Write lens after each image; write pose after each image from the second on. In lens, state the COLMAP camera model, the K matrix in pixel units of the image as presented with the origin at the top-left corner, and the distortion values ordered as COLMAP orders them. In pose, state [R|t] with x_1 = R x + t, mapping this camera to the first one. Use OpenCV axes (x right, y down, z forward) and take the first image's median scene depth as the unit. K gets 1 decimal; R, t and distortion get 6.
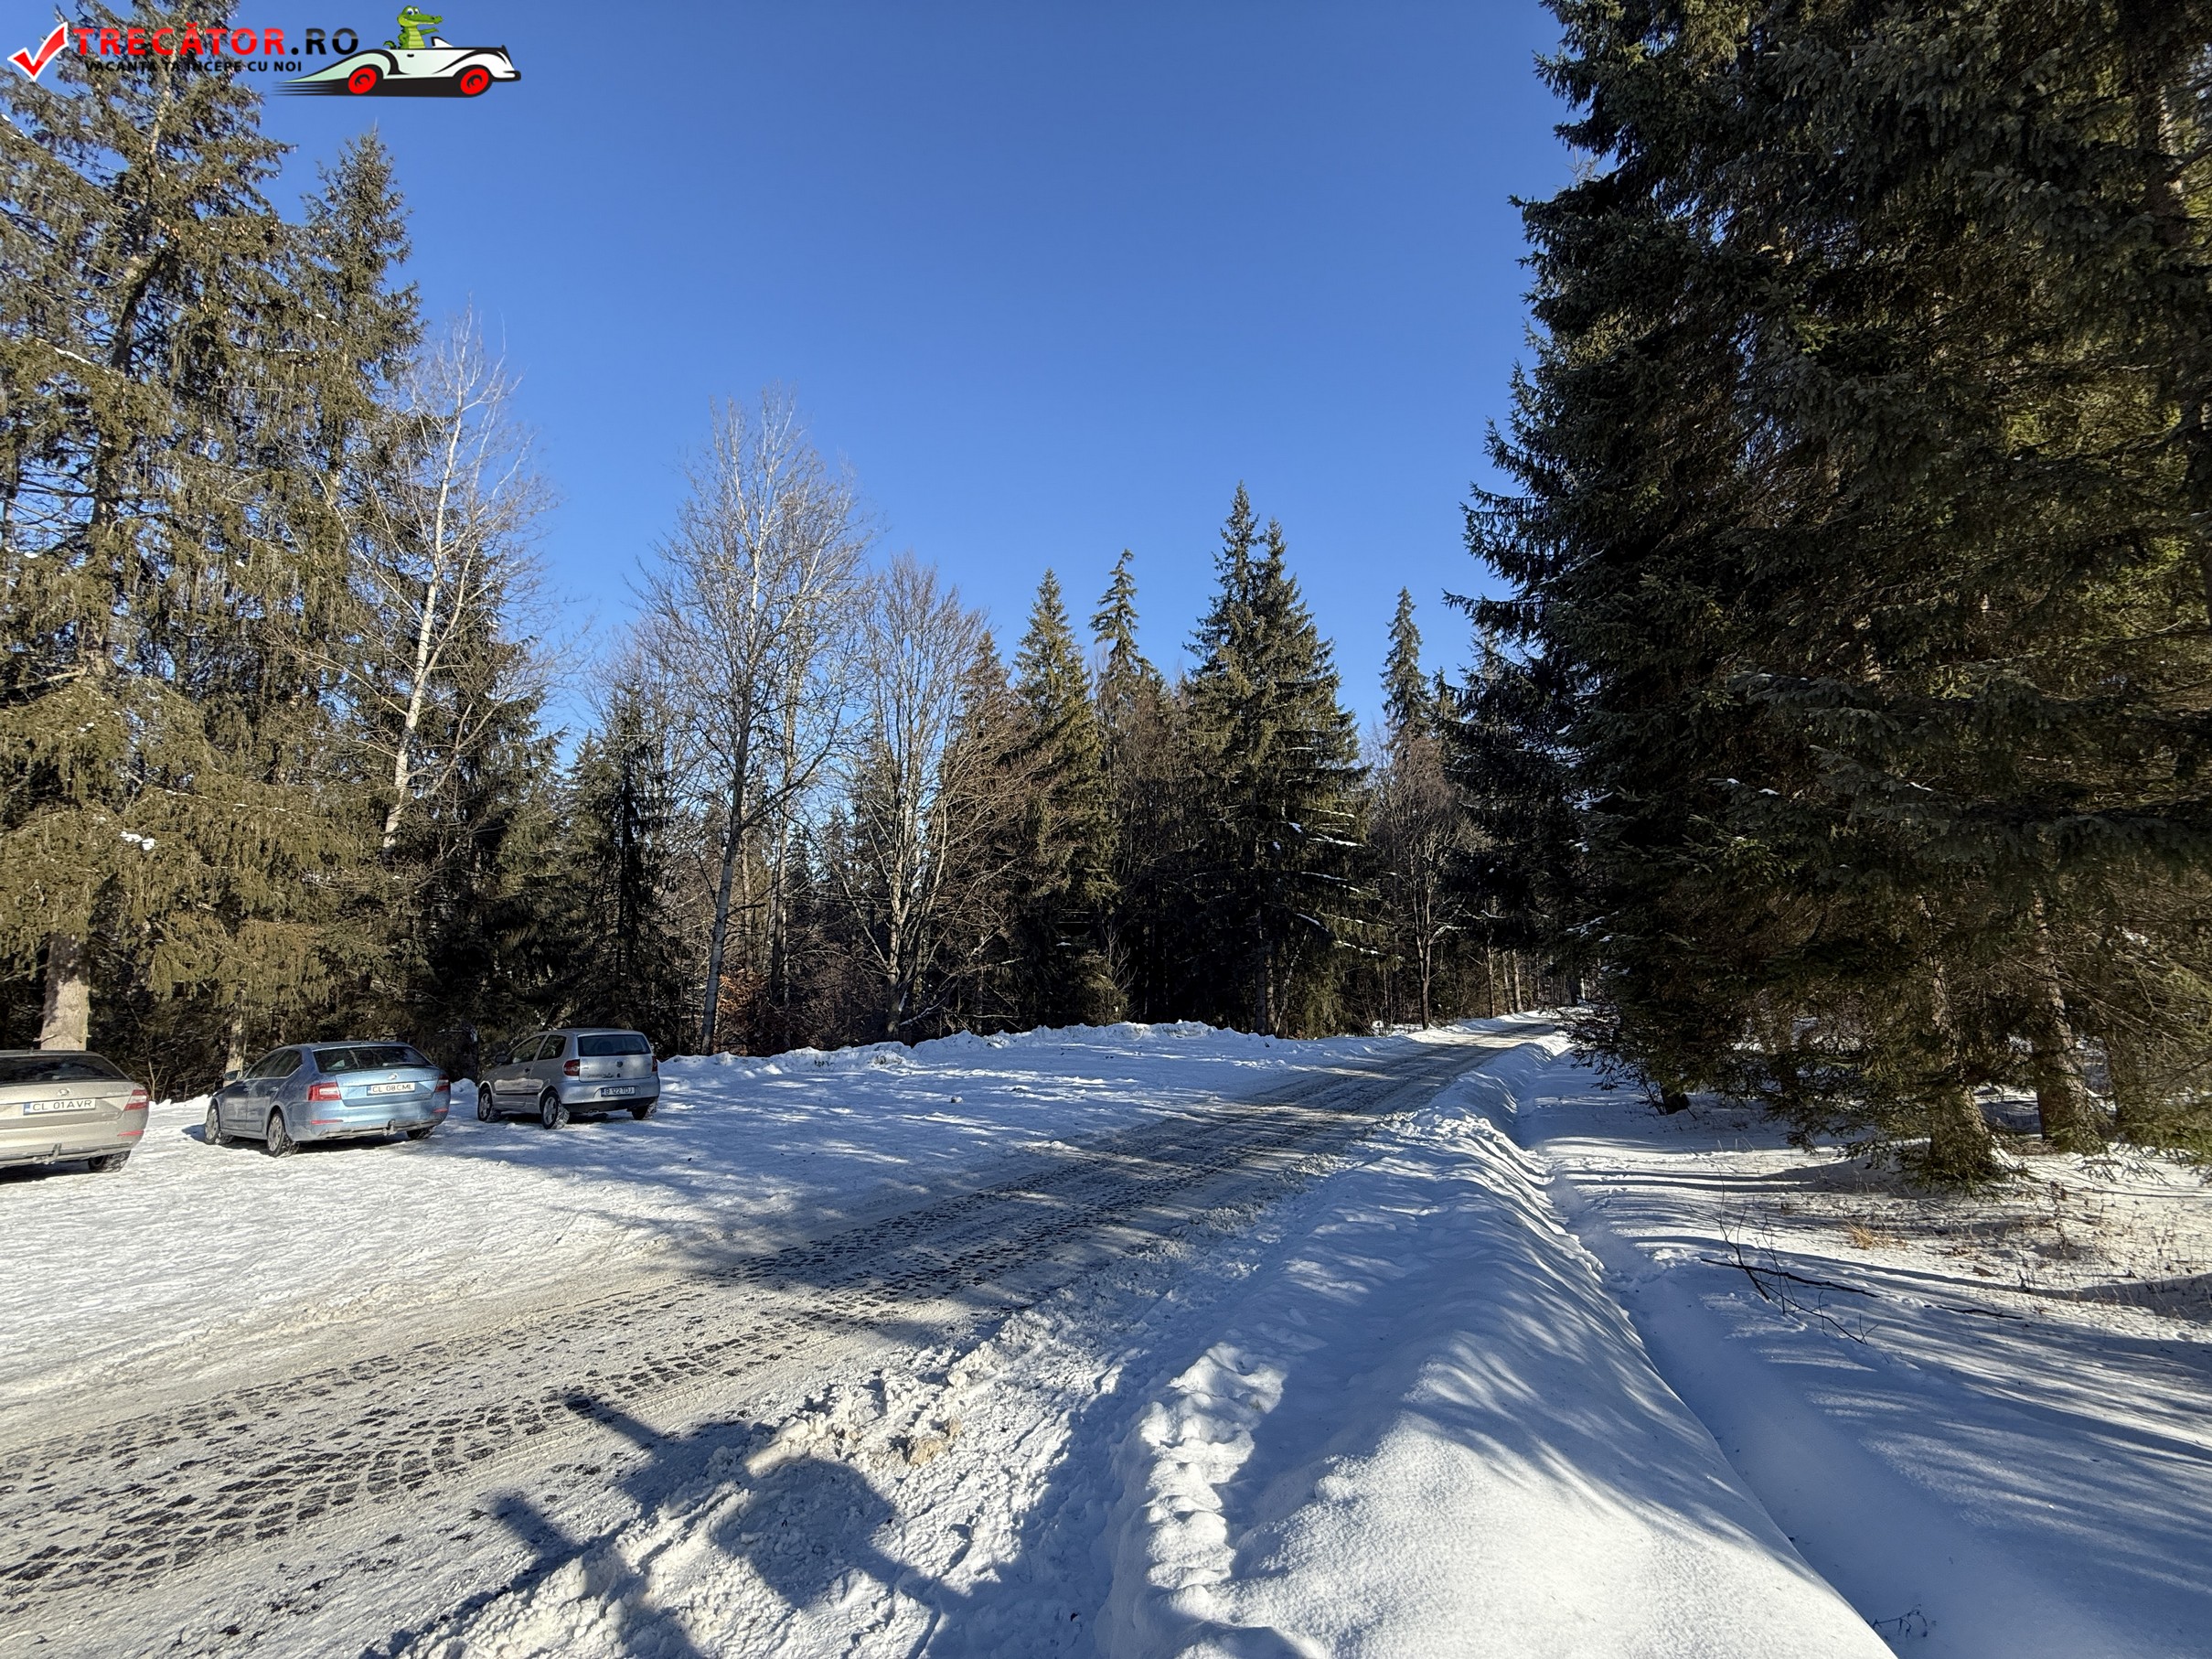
lens RADIAL K [[885.3, 0, 1107.3], [0, 885.3, 825.7], [0, 0, 1]] dist [-0.000187, -0.000083]
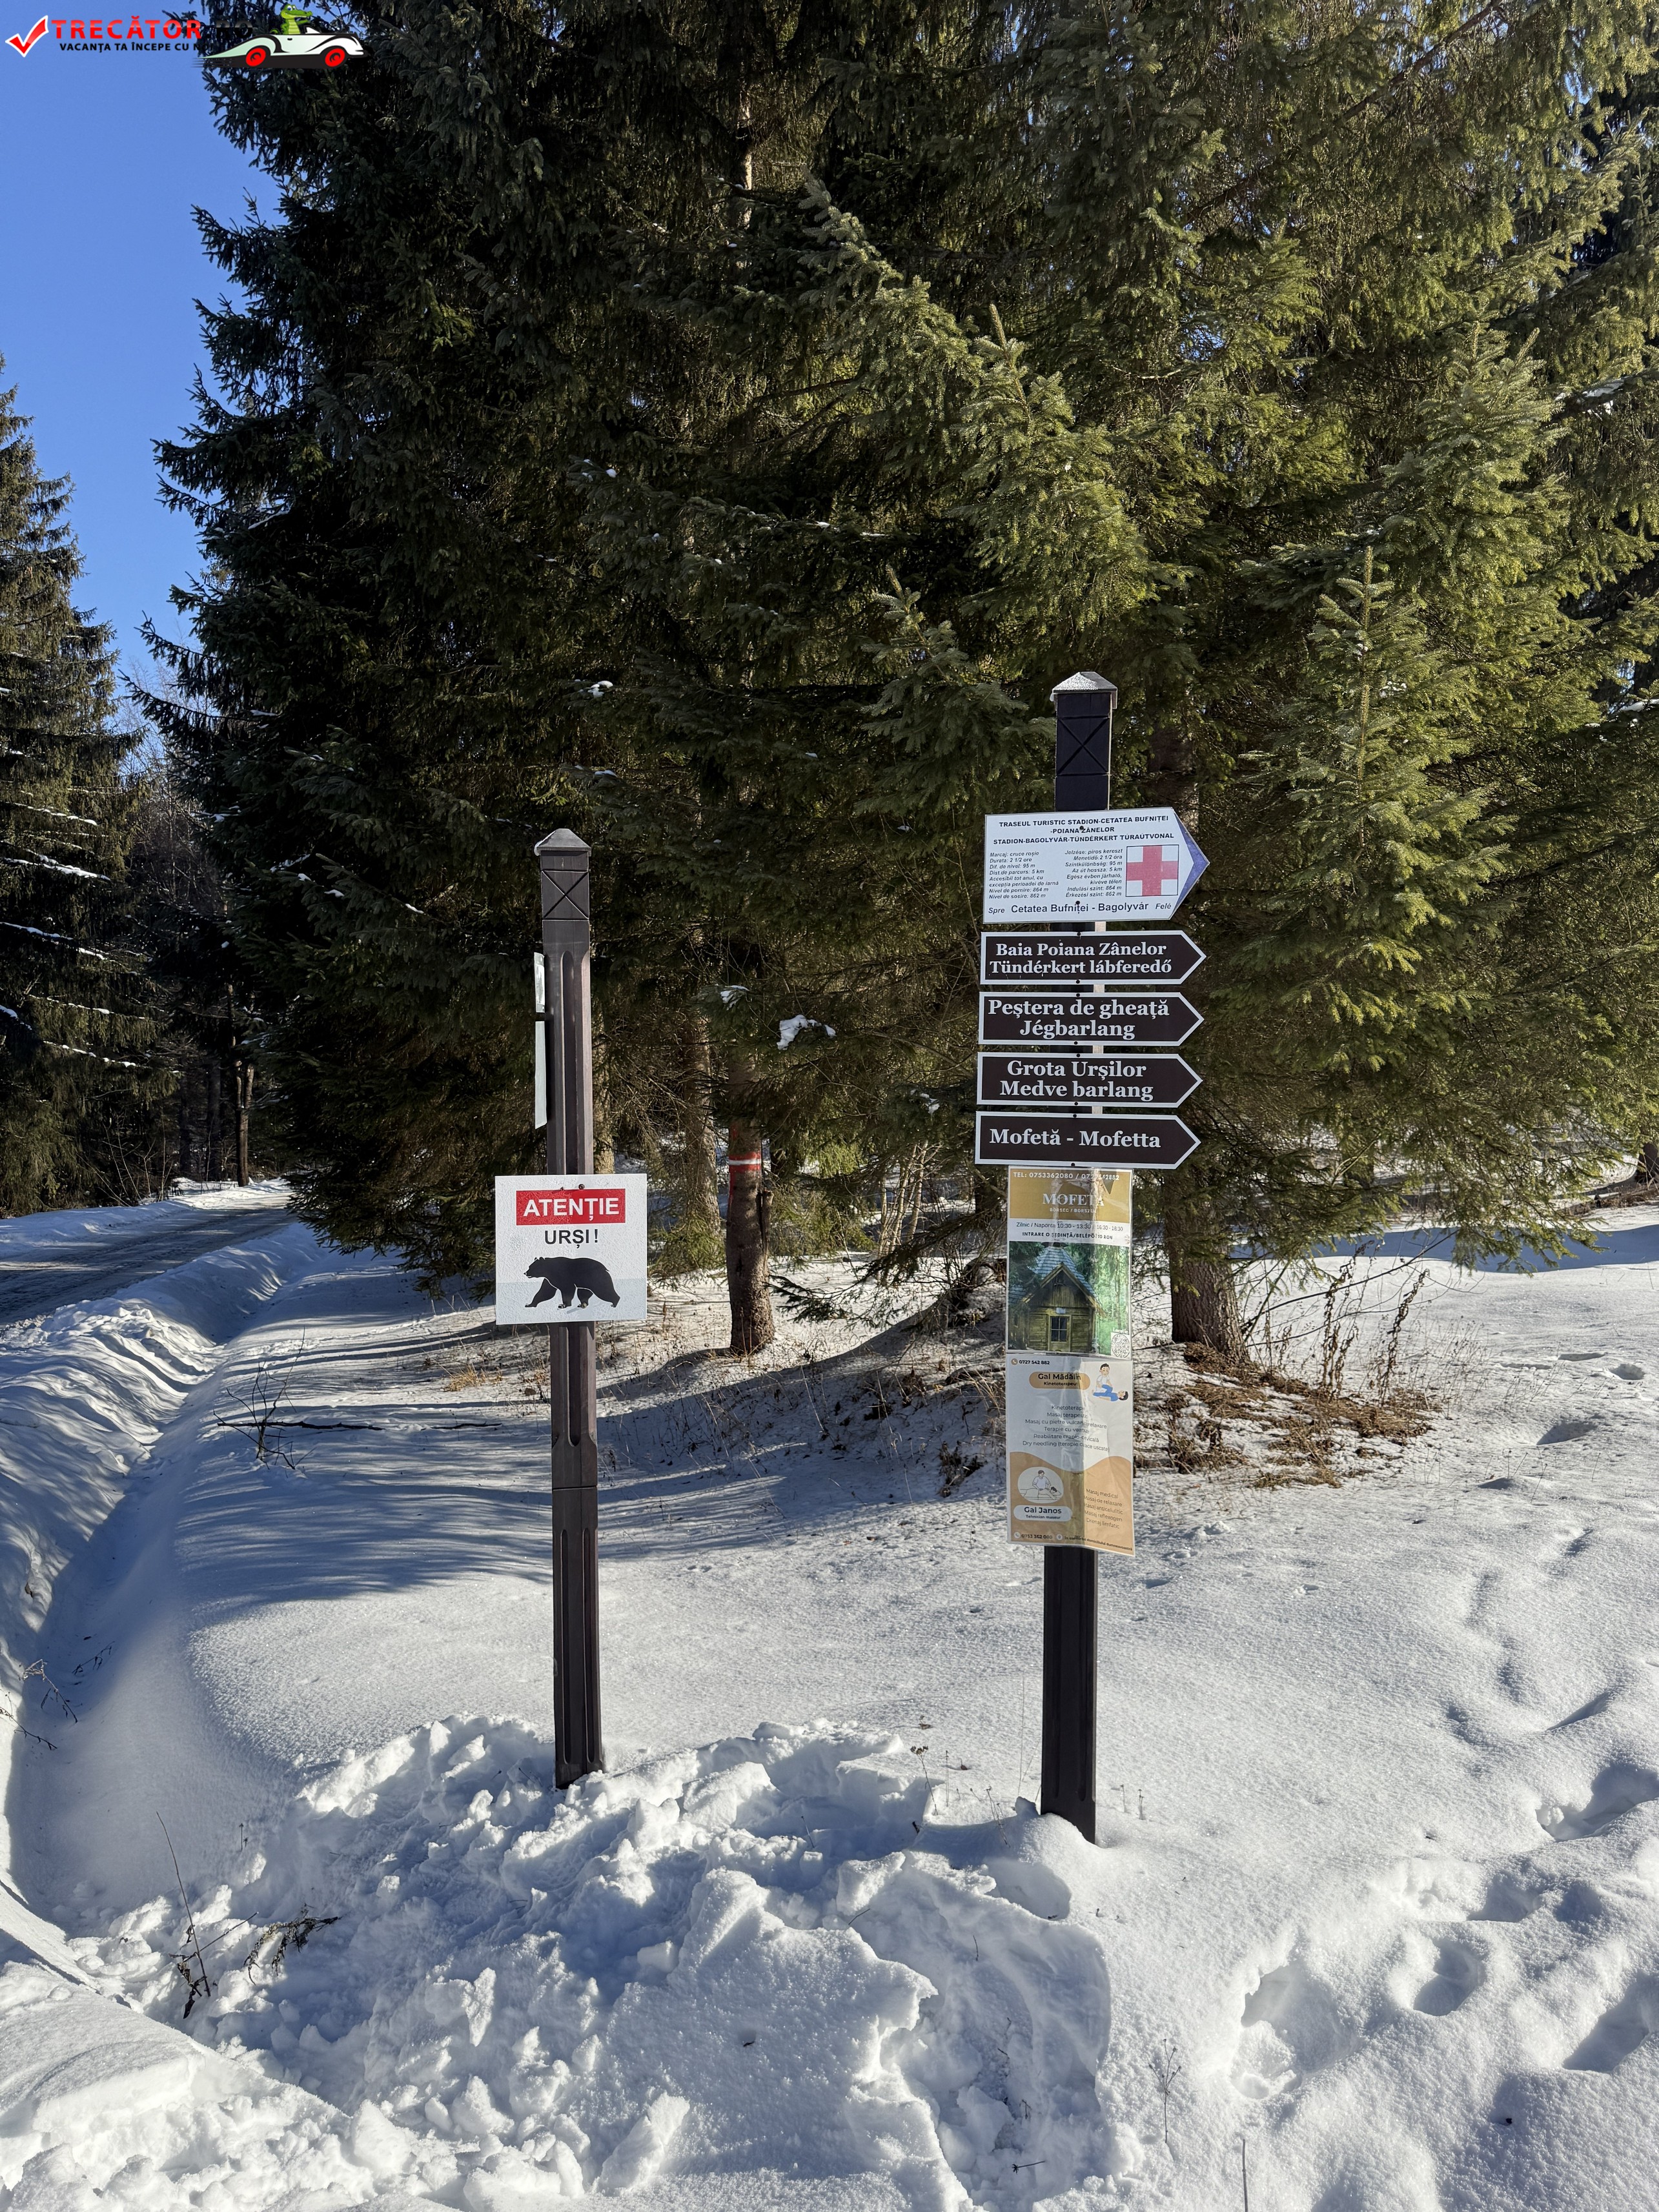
lens RADIAL K [[1537.2, 0, 830.0], [0, 1537.2, 1109.7], [0, 0, 1]] dist [0.003886, -0.000223]
pose [[0.779006, -0.034180, 0.626085, 0.026362], [-0.075756, 0.986068, 0.148092, -0.012131], [-0.622424, -0.162794, 0.765563, -0.066399]]
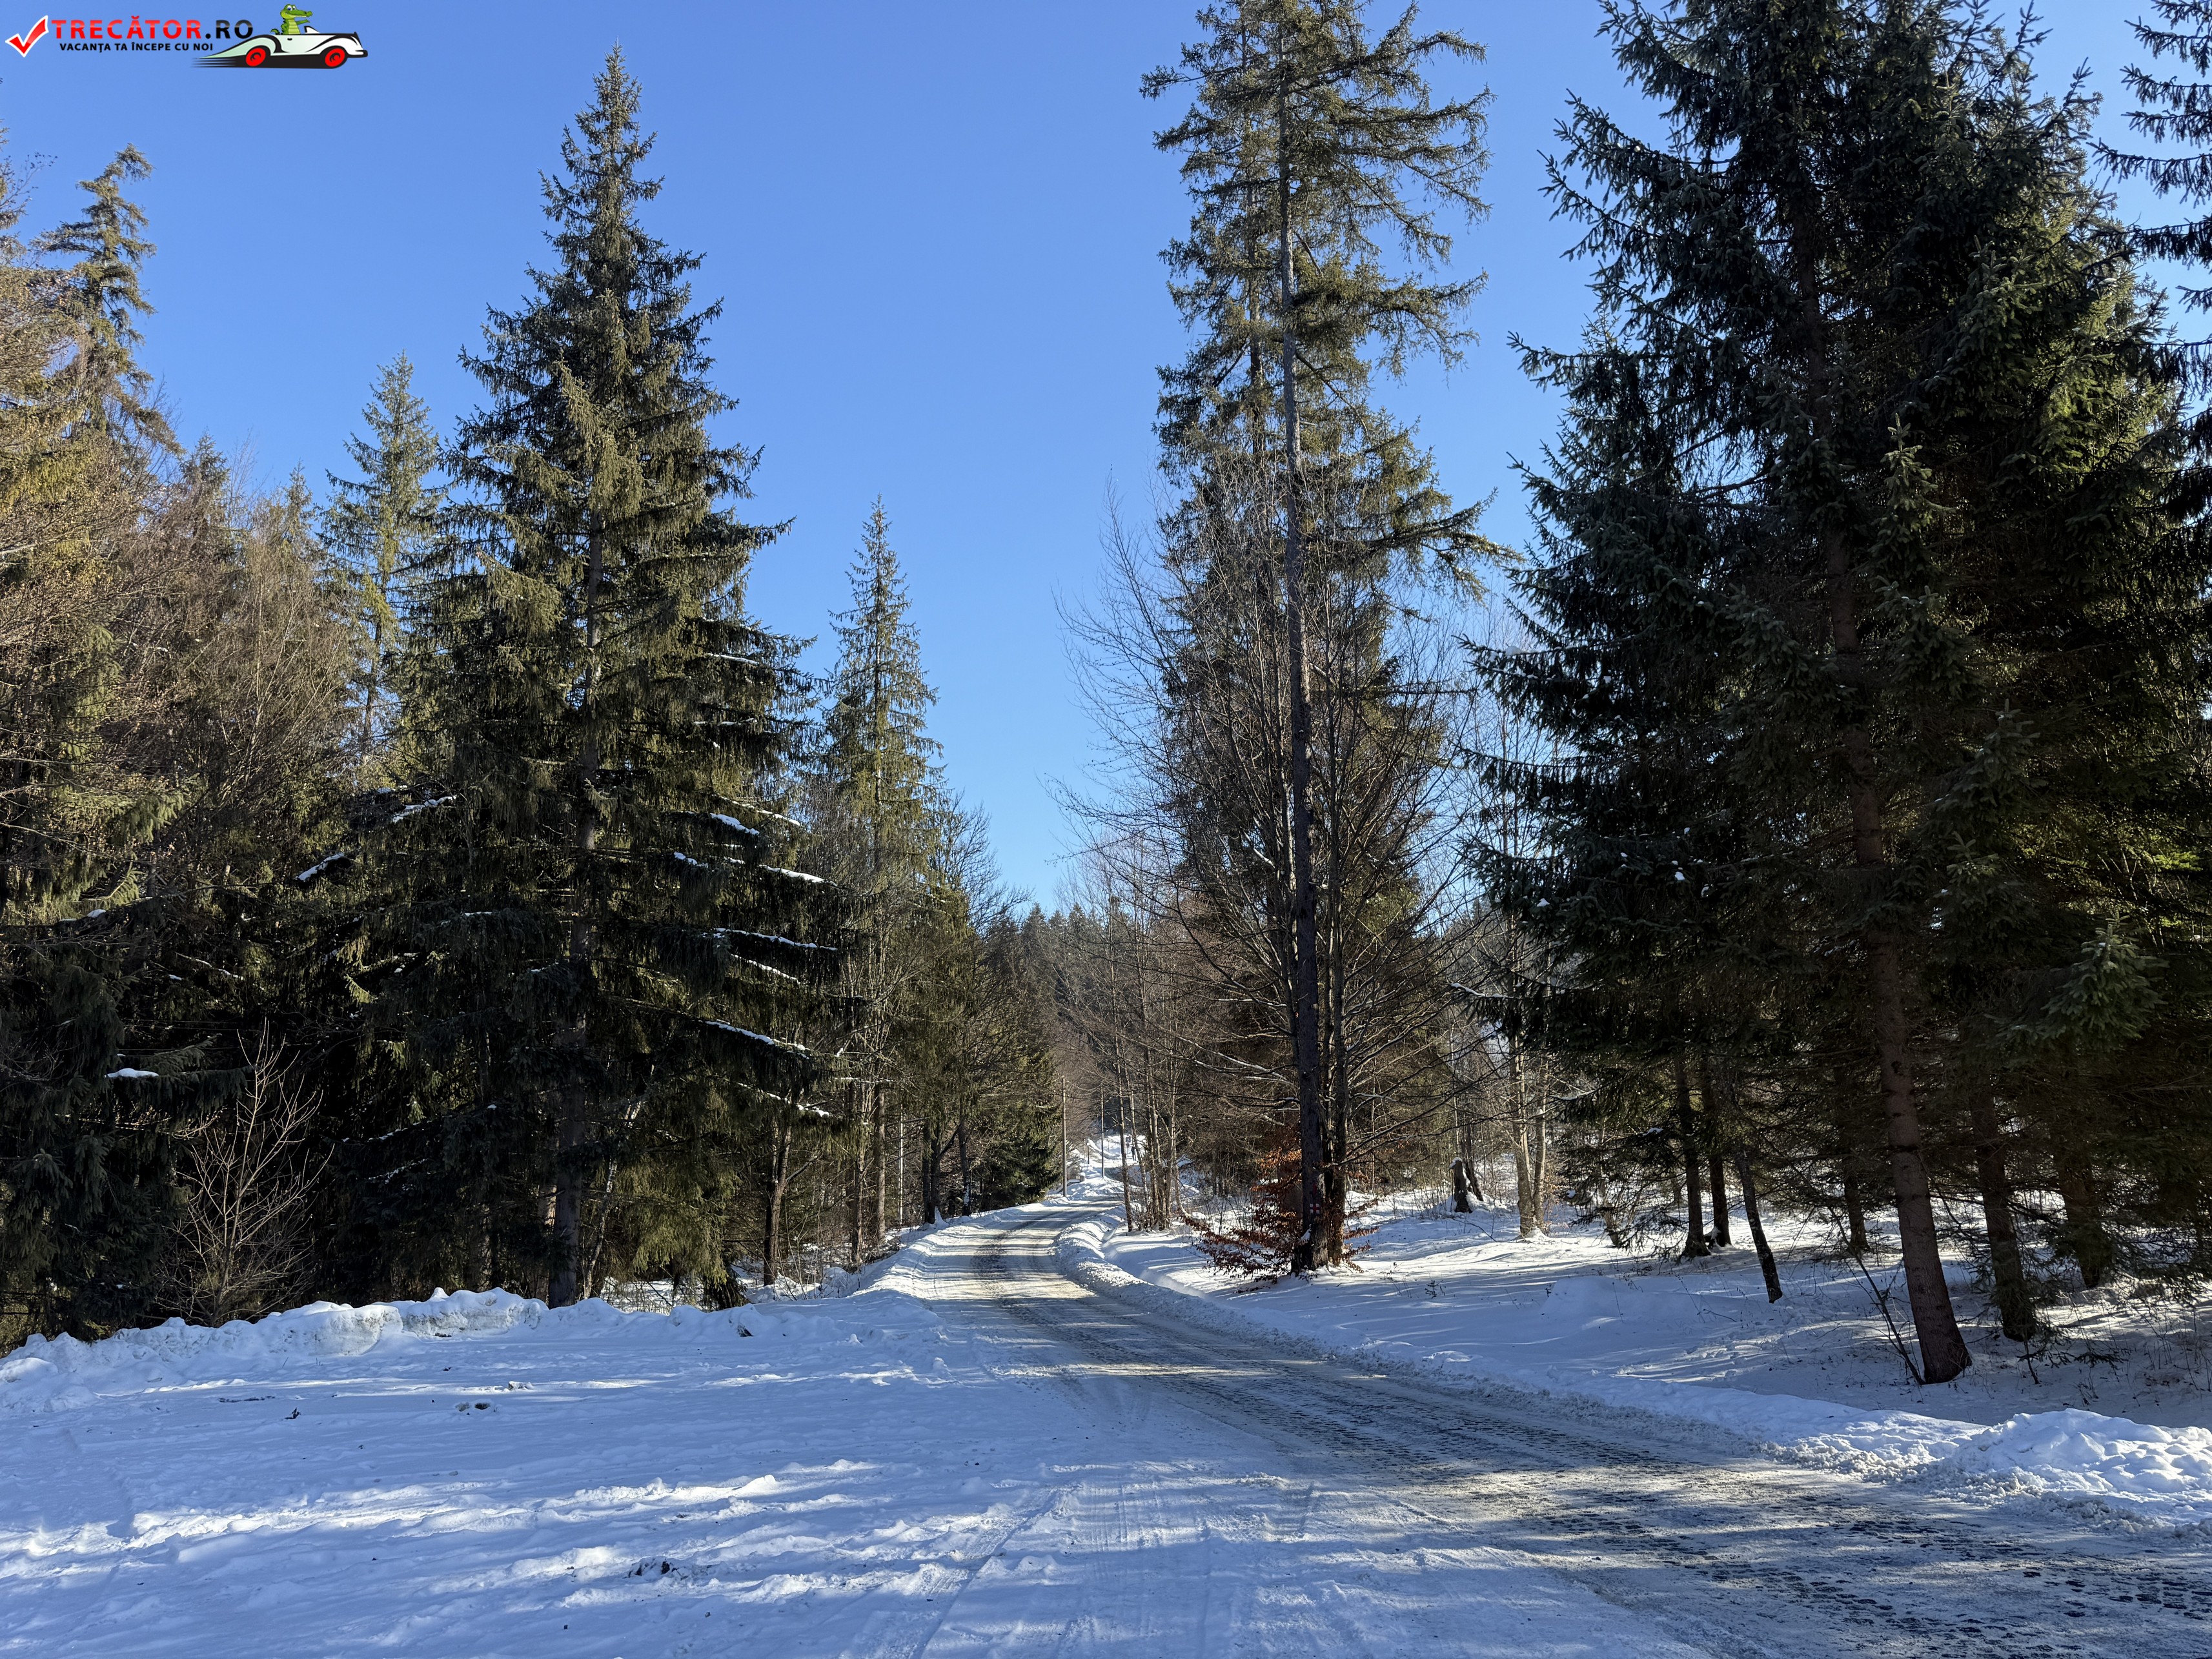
lens RADIAL K [[1537.2, 0, 1106.1], [0, 1537.2, 829.0], [0, 0, 1]] dist [0.003886, -0.000223]
pose [[0.719164, 0.127465, 0.683049, -0.135827], [-0.073661, 0.991476, -0.107465, 0.057460], [-0.690925, 0.026971, 0.722423, 0.252711]]
